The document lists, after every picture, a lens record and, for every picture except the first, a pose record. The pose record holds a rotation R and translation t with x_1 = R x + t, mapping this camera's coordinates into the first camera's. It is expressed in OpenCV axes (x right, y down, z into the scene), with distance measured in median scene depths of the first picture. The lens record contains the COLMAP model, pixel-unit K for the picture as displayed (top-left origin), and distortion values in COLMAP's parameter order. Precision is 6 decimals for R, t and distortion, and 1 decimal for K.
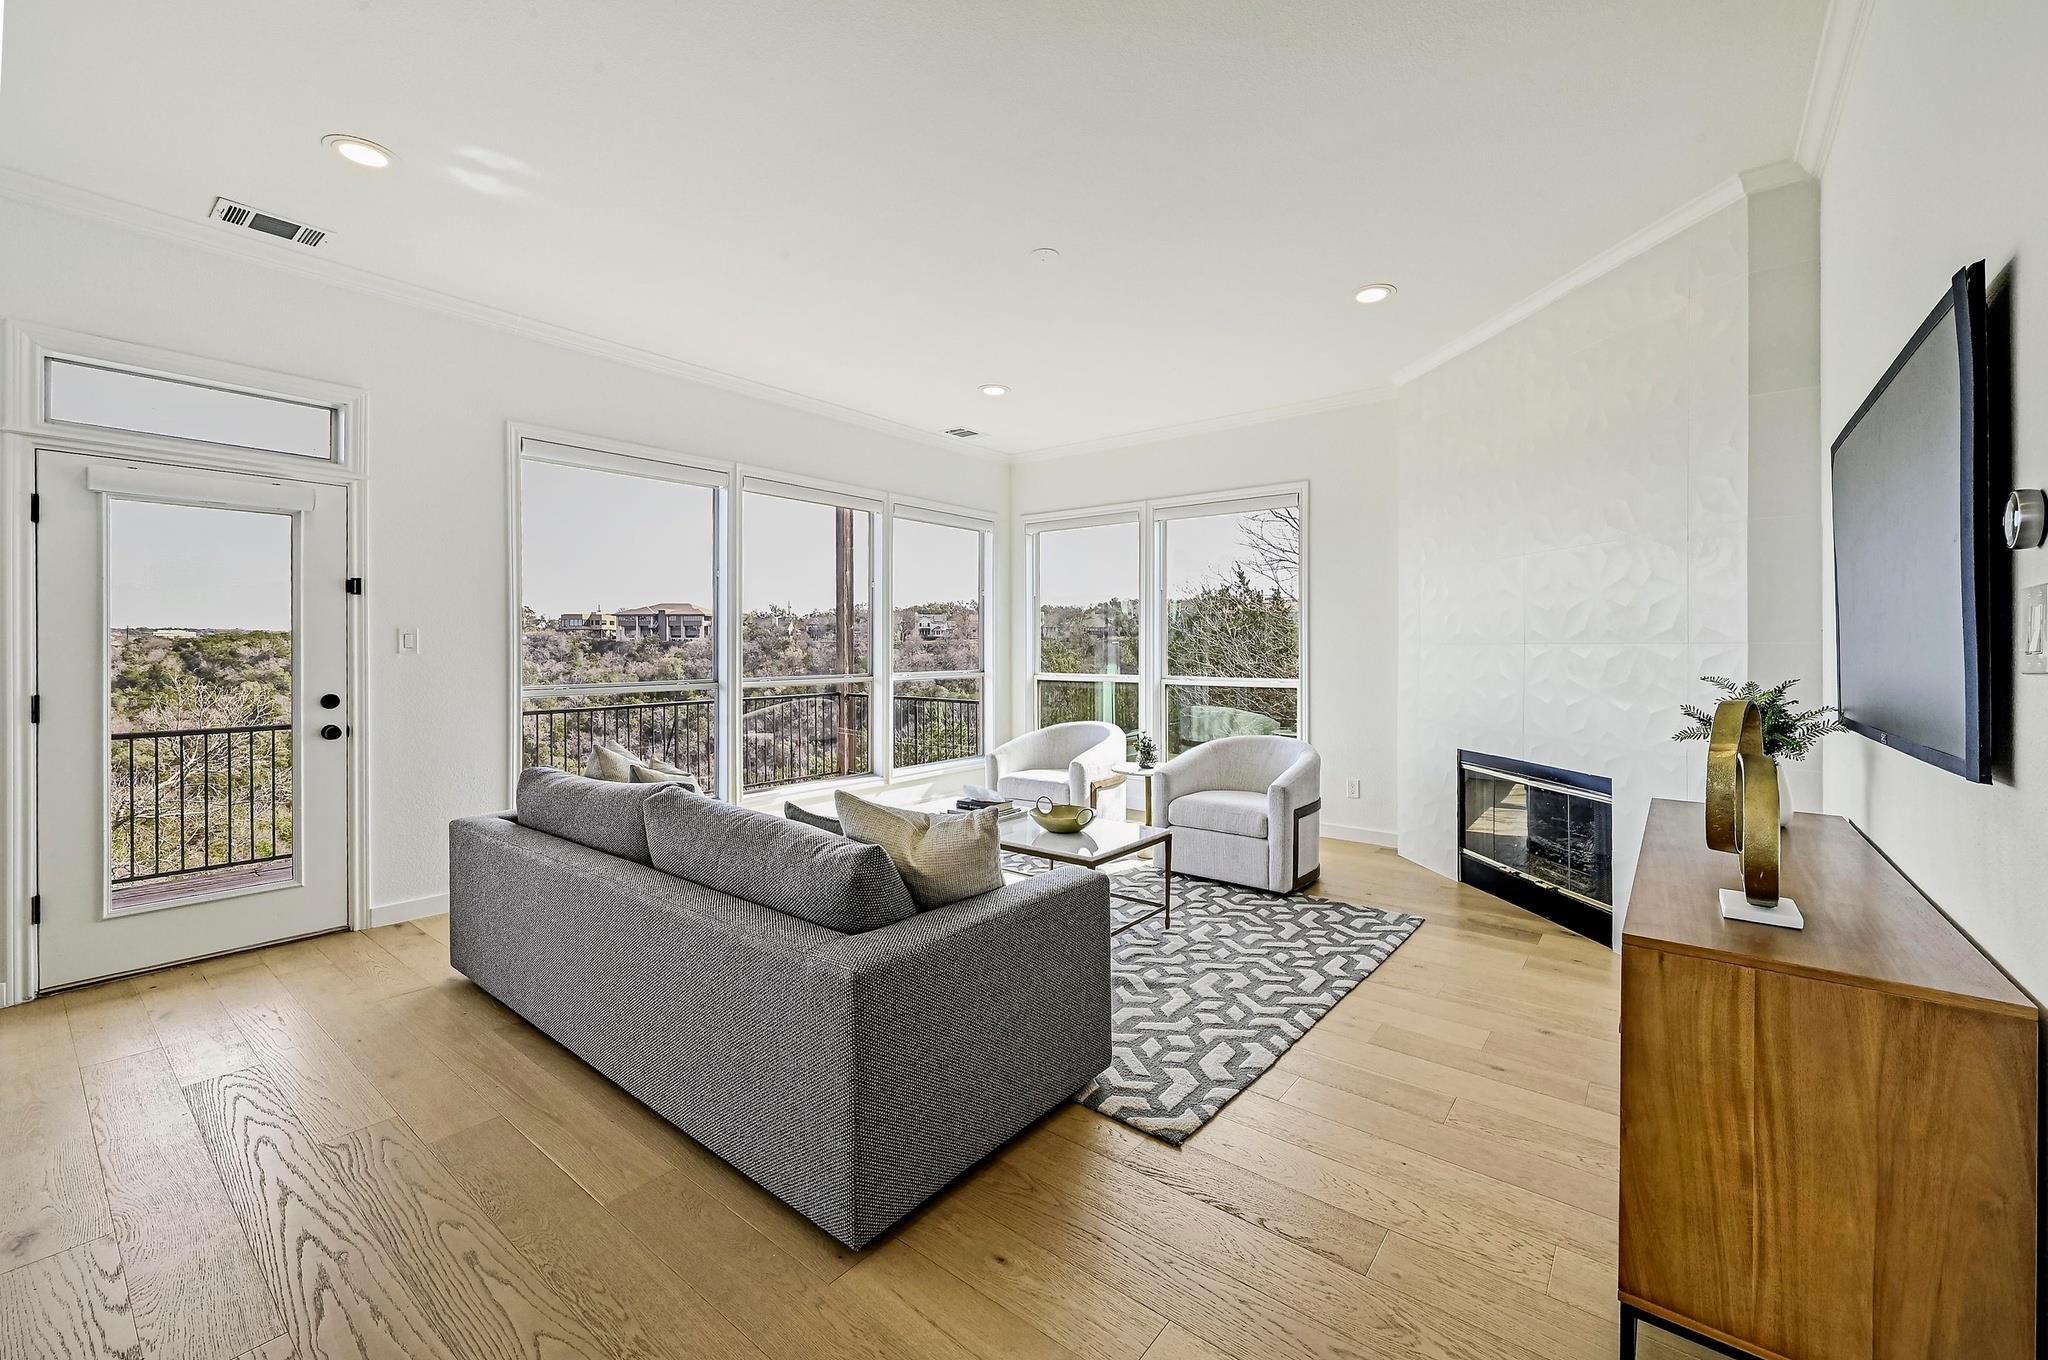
lens RADIAL K [[831.6, 0, 1020.7], [0, 831.6, 626.4], [0, 0, 1]] dist [-0.001929, -0.000043]
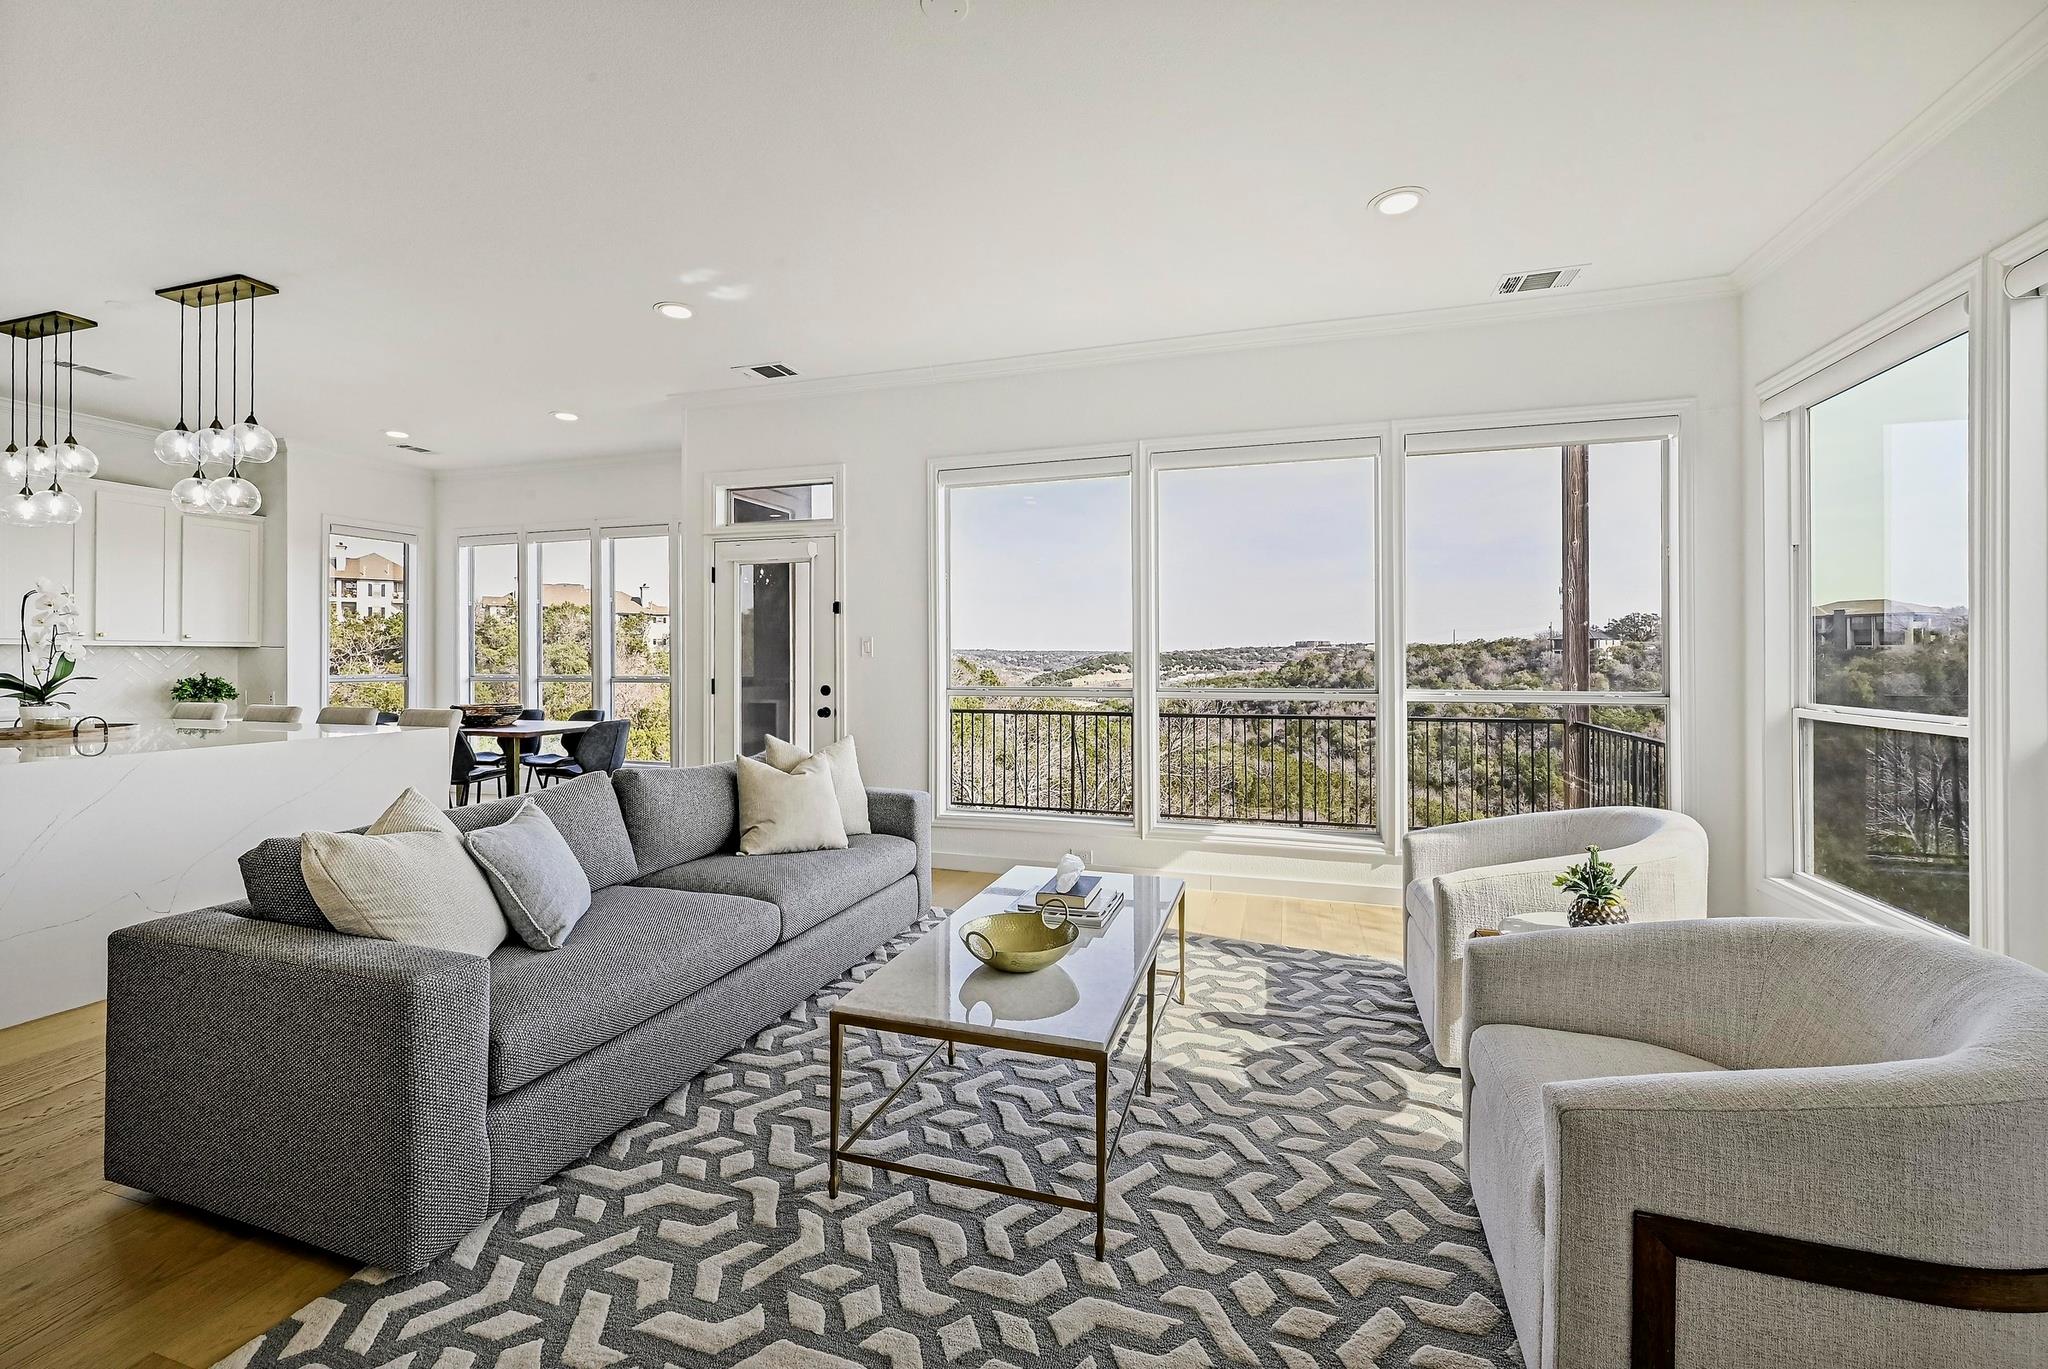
lens RADIAL K [[860.7, 0, 1017.9], [0, 860.7, 698.7], [0, 0, 1]] dist [-0.000782, -0.000018]
pose [[0.348862, 0.046832, -0.936003, 0.610245], [0.021091, 0.998105, 0.057800, 0.023280], [0.936937, -0.039905, 0.347214, 0.712686]]
